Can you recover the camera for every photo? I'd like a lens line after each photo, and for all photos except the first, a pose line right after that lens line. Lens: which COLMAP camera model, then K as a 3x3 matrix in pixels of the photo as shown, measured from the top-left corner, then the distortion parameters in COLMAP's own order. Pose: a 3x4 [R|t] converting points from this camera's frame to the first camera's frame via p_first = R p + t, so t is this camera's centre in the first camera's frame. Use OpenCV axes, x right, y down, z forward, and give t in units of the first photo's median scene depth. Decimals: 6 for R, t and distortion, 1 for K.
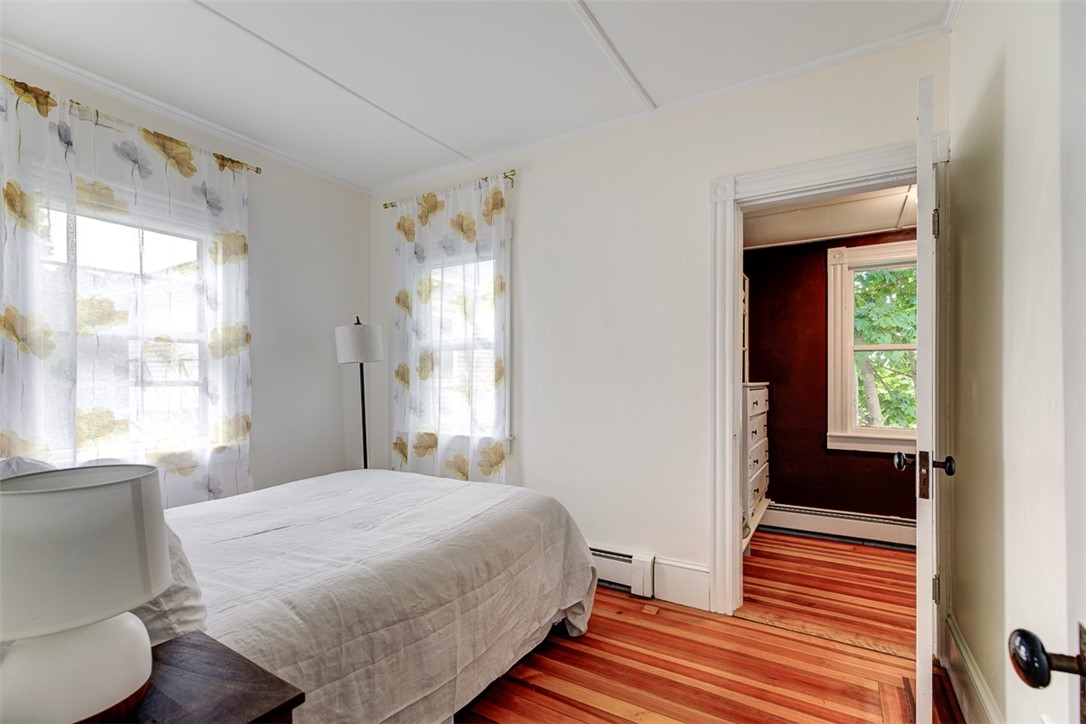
lens RADIAL K [[502.8, 0, 534.3], [0, 502.8, 378.0], [0, 0, 1]] dist [-0.003829, -0.000810]
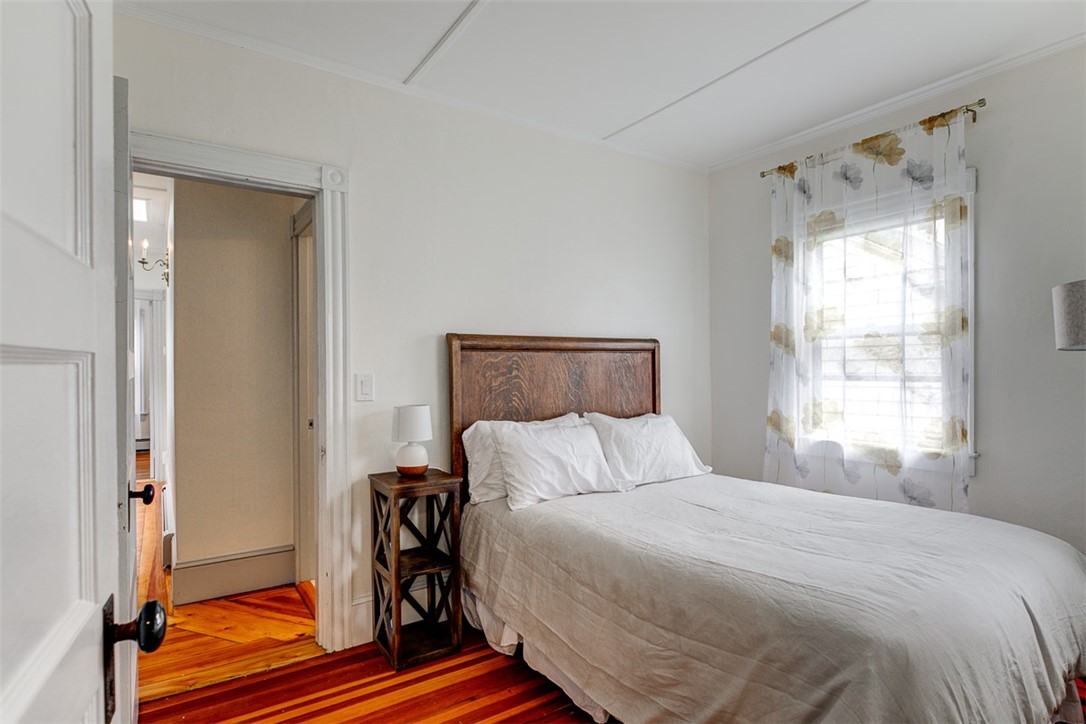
lens RADIAL K [[561.9, 0, 543.0], [0, 561.9, 362.0], [0, 0, 1]] dist [-0.000584, -0.000025]
pose [[-0.416657, -0.005543, -0.909047, 0.646960], [0.011650, 0.999867, -0.011437, -0.019636], [0.908989, -0.015356, -0.416537, 0.946402]]
